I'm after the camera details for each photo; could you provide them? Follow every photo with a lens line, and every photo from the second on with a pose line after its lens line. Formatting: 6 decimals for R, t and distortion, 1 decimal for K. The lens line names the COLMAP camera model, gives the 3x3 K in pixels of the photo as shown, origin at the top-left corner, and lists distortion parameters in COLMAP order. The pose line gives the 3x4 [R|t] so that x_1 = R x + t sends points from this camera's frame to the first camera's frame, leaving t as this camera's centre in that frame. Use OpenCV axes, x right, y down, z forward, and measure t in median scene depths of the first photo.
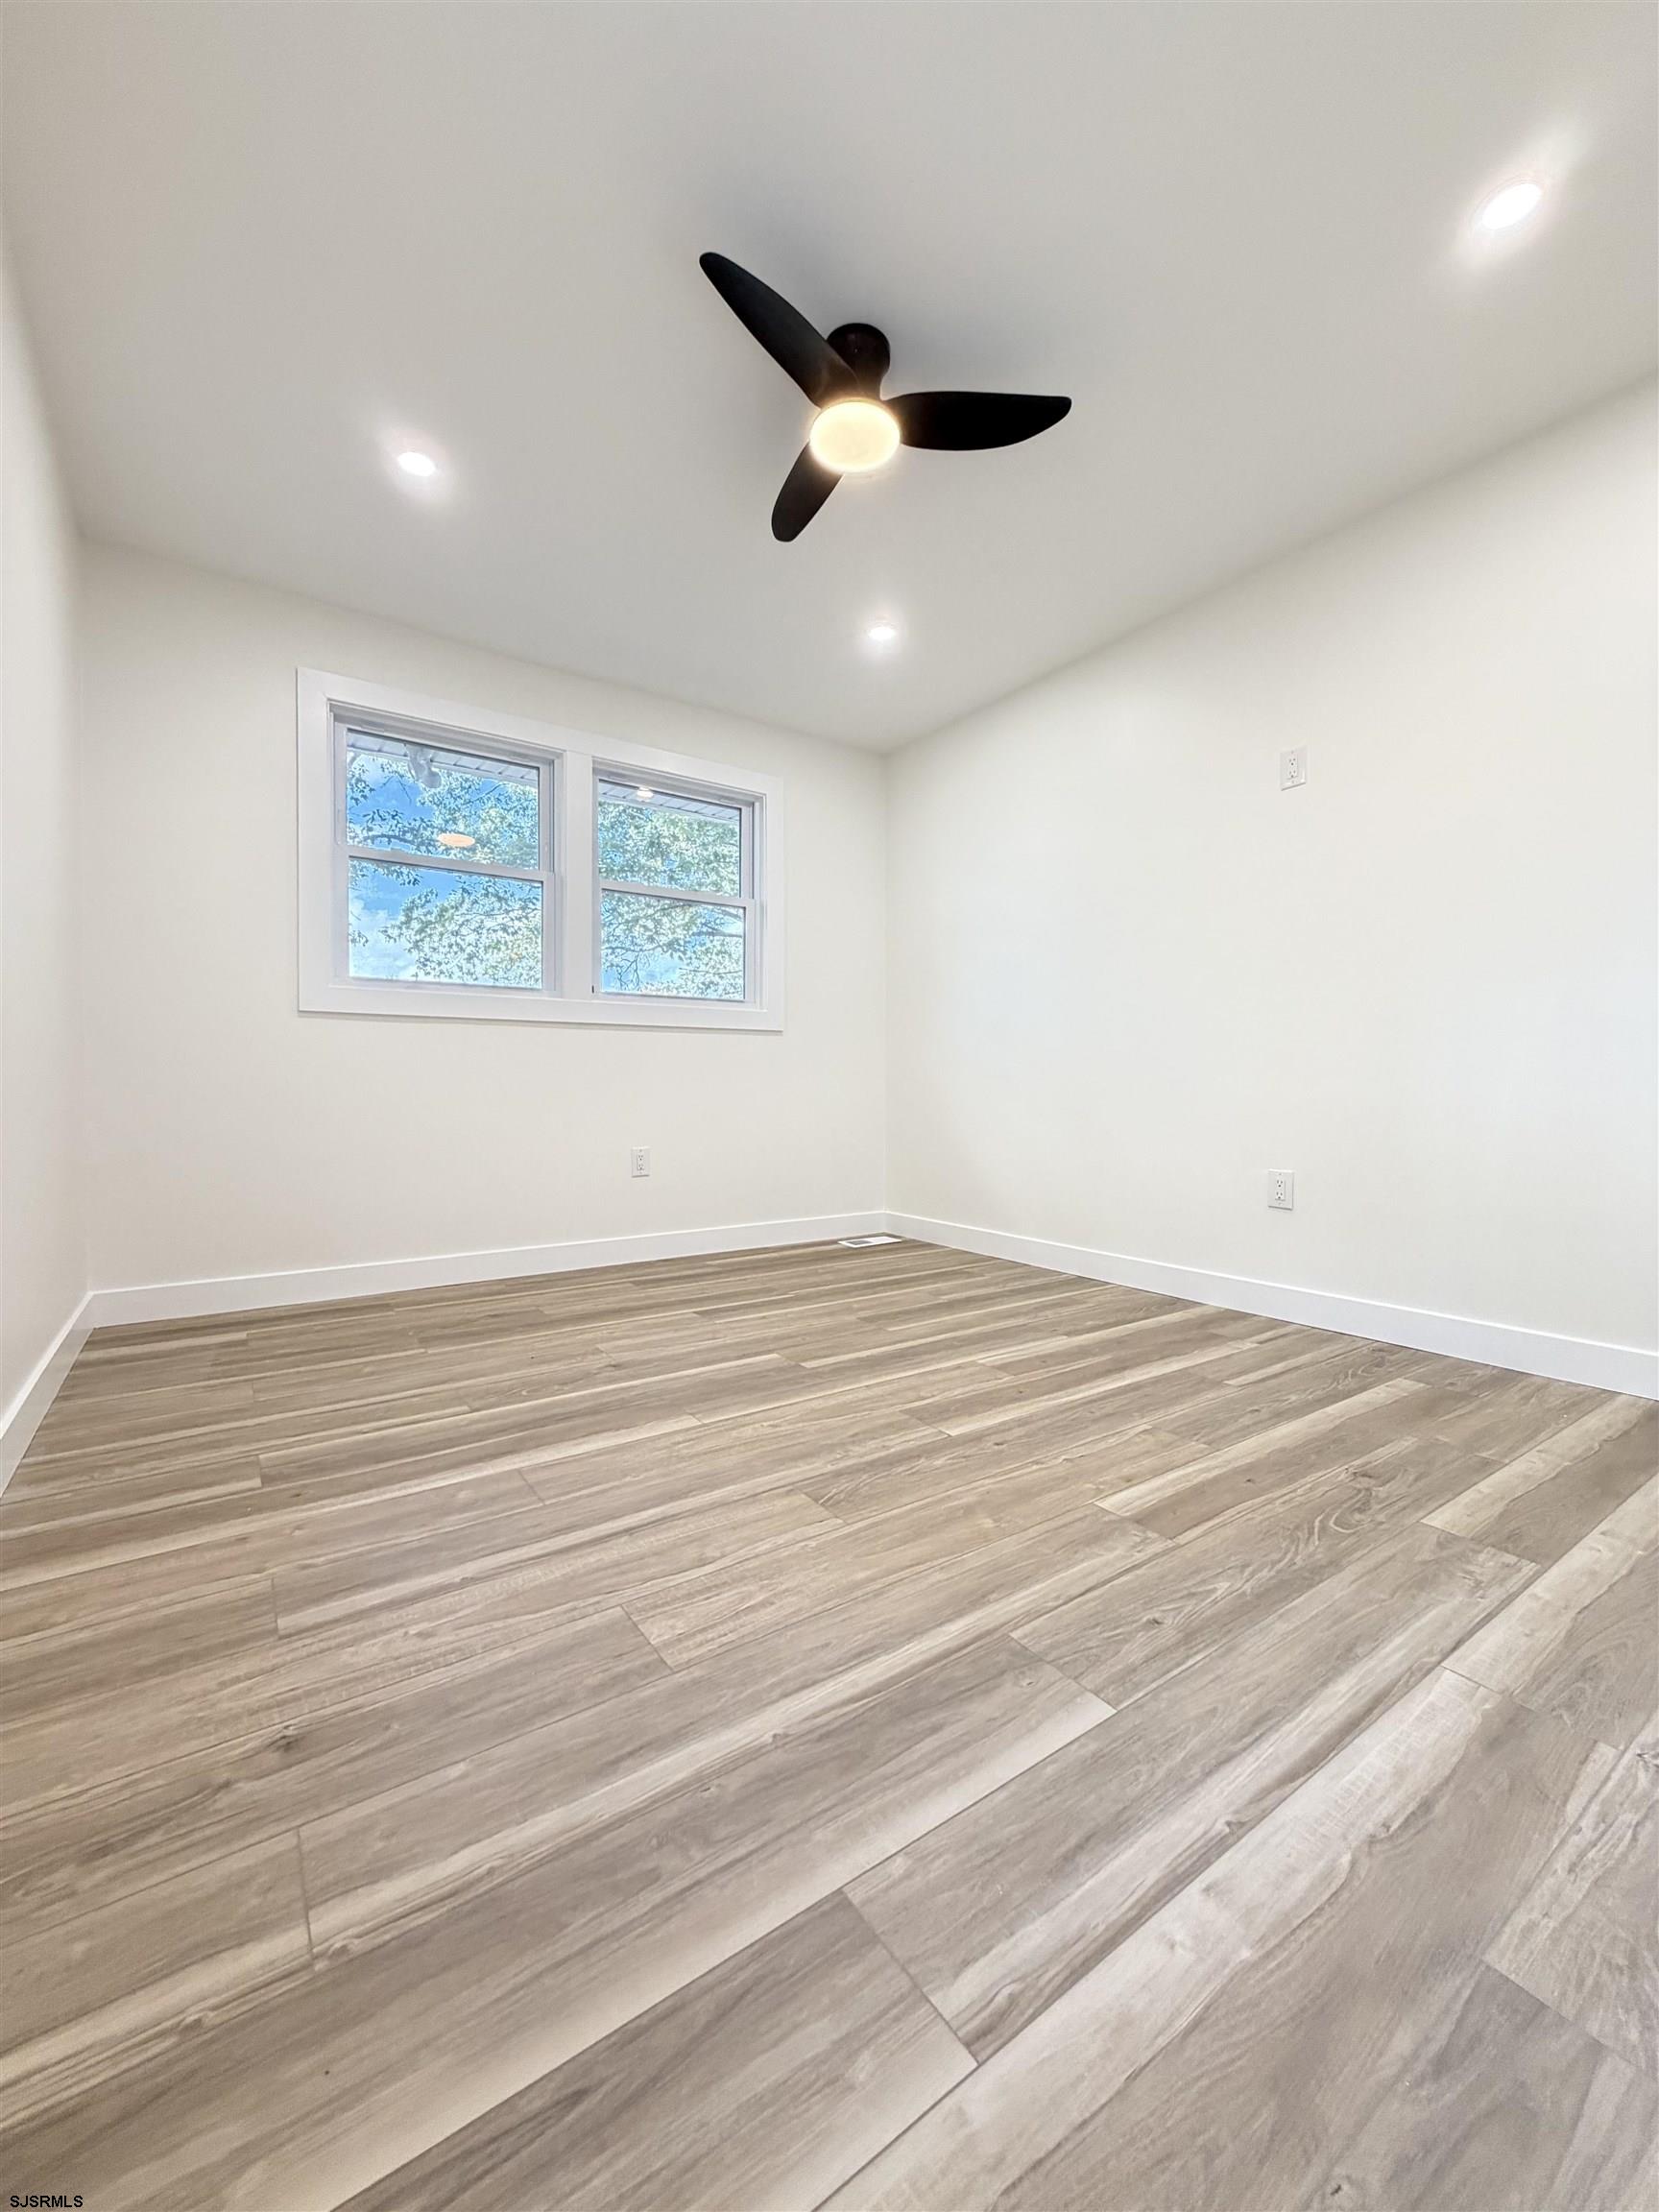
lens RADIAL K [[878.1, 0, 834.2], [0, 878.1, 1104.8], [0, 0, 1]] dist [0.001517, -0.000354]
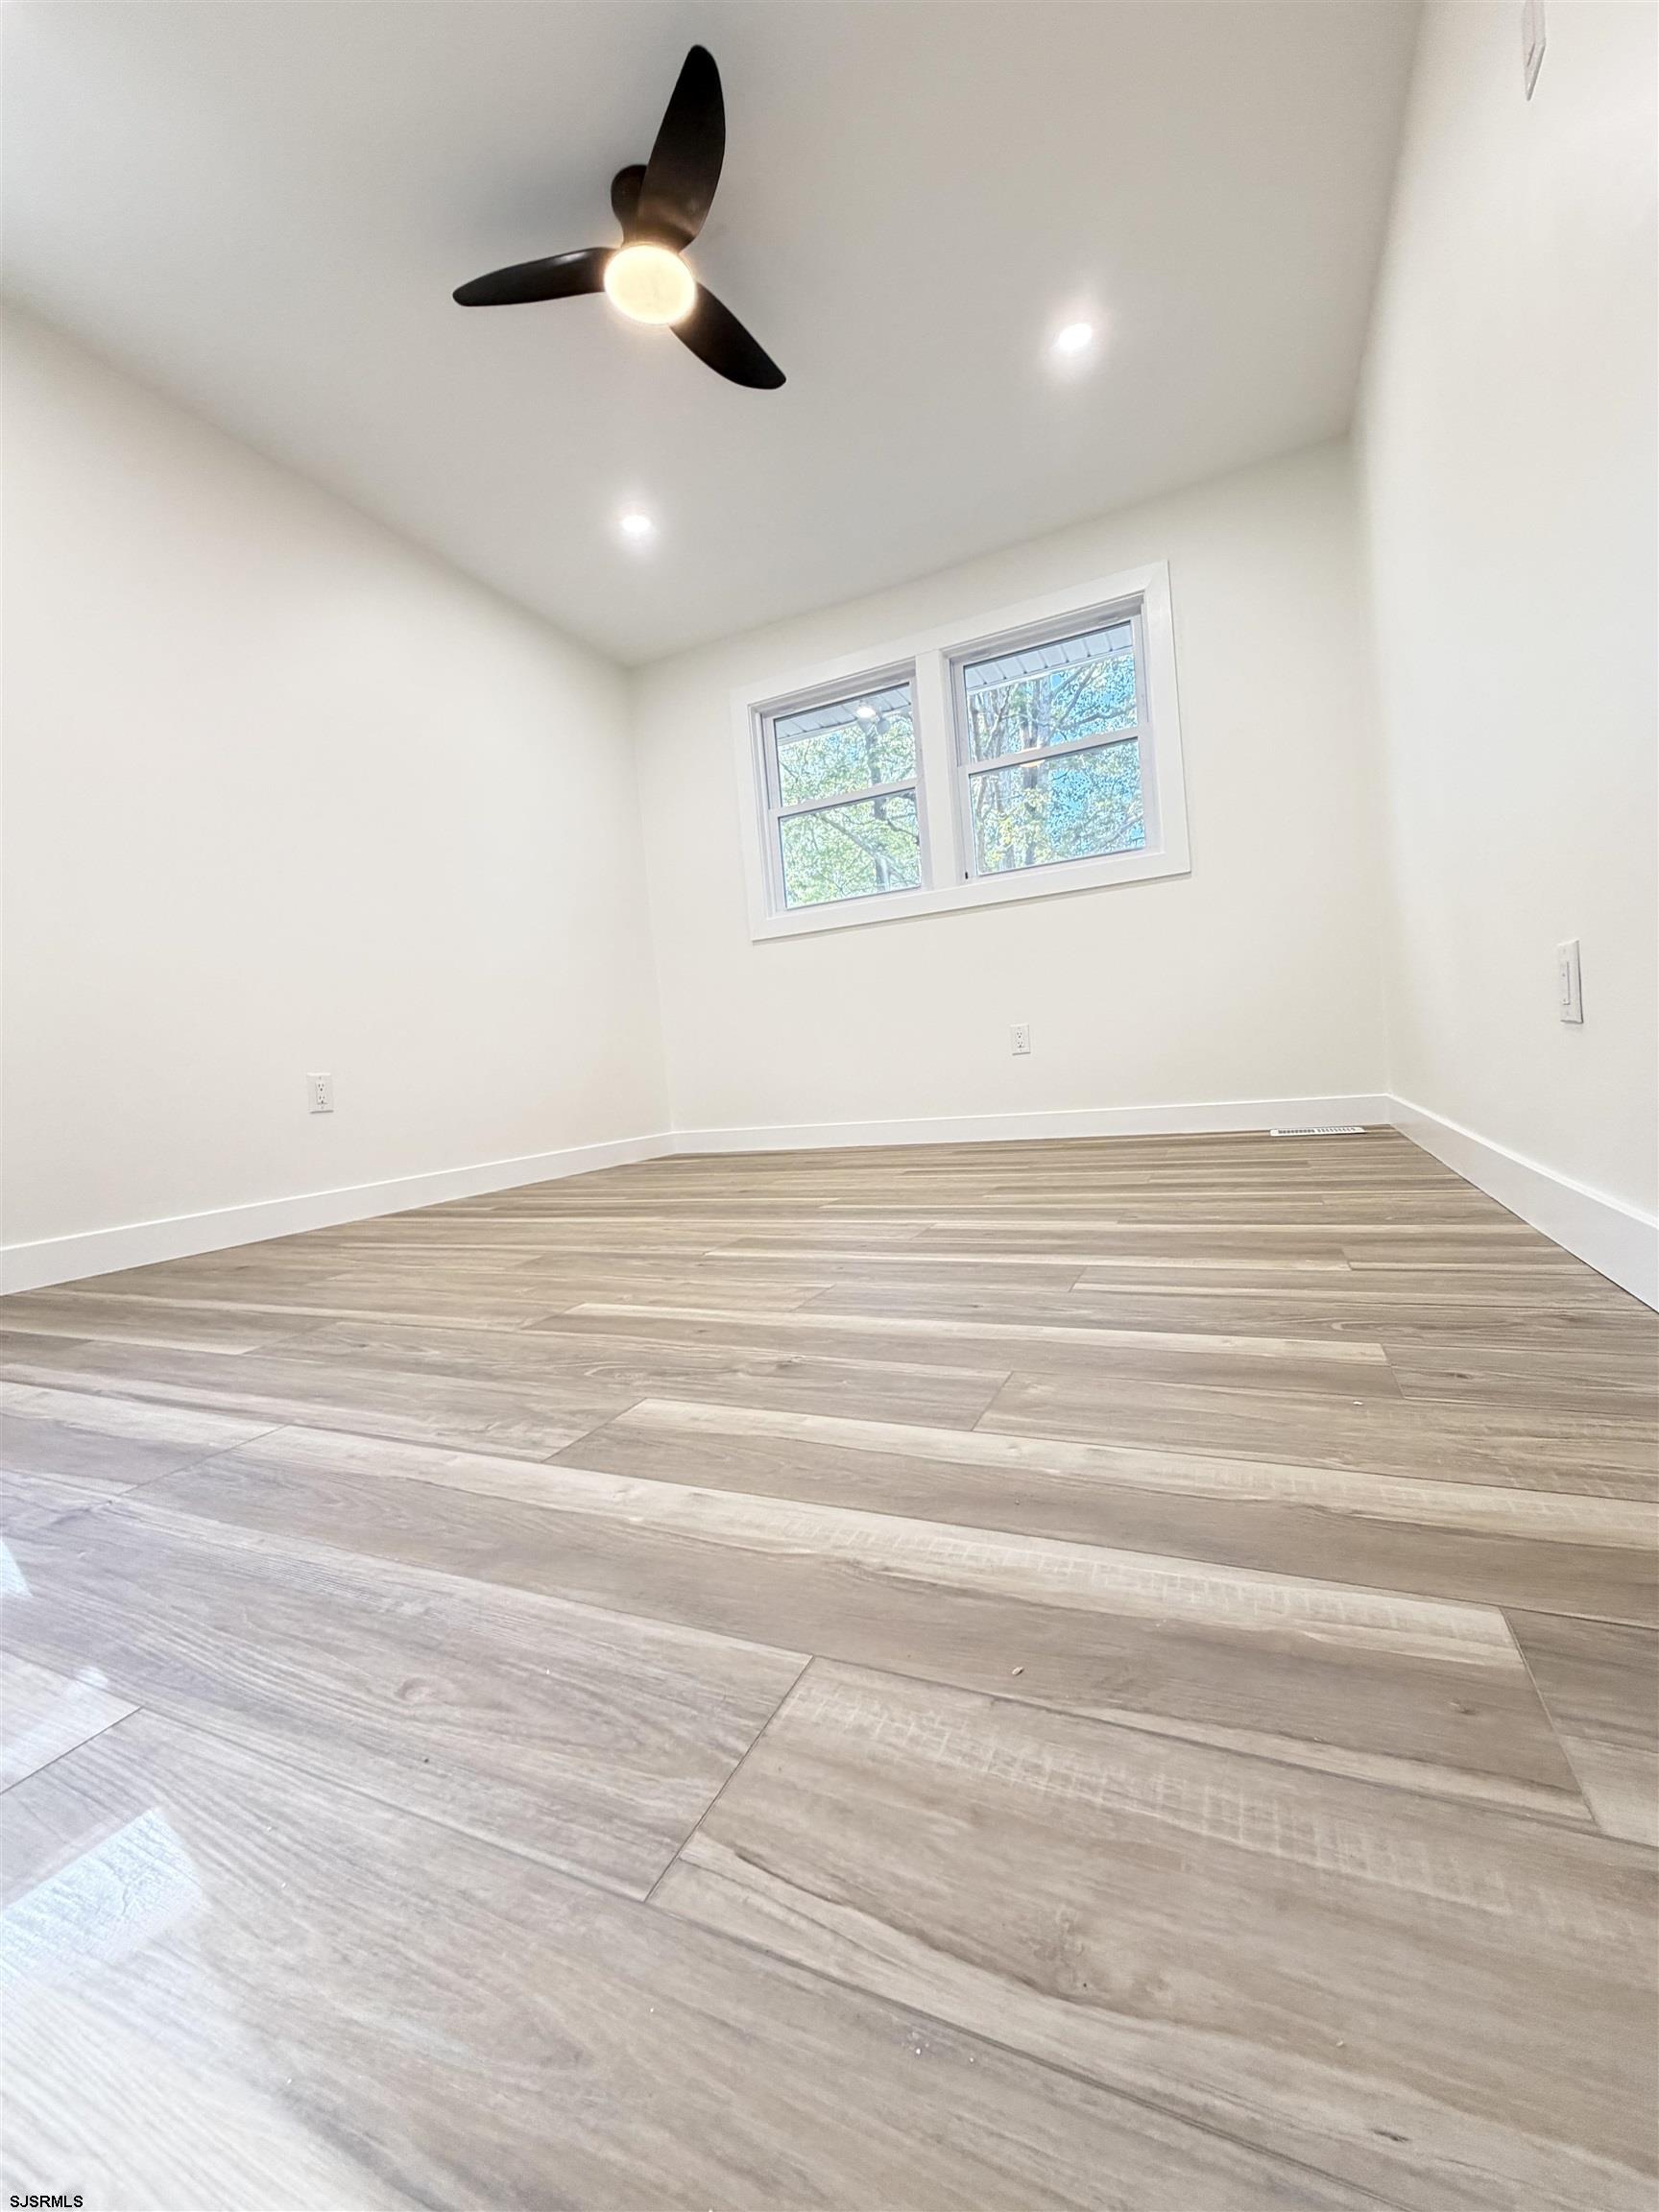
lens RADIAL K [[878.1, 0, 834.2], [0, 878.1, 1104.8], [0, 0, 1]] dist [0.001517, -0.000354]
pose [[0.505966, -0.000081, -0.862554, 1.124834], [0.067121, 0.996971, 0.039279, 0.182712], [0.859938, -0.077769, 0.504439, 0.656868]]
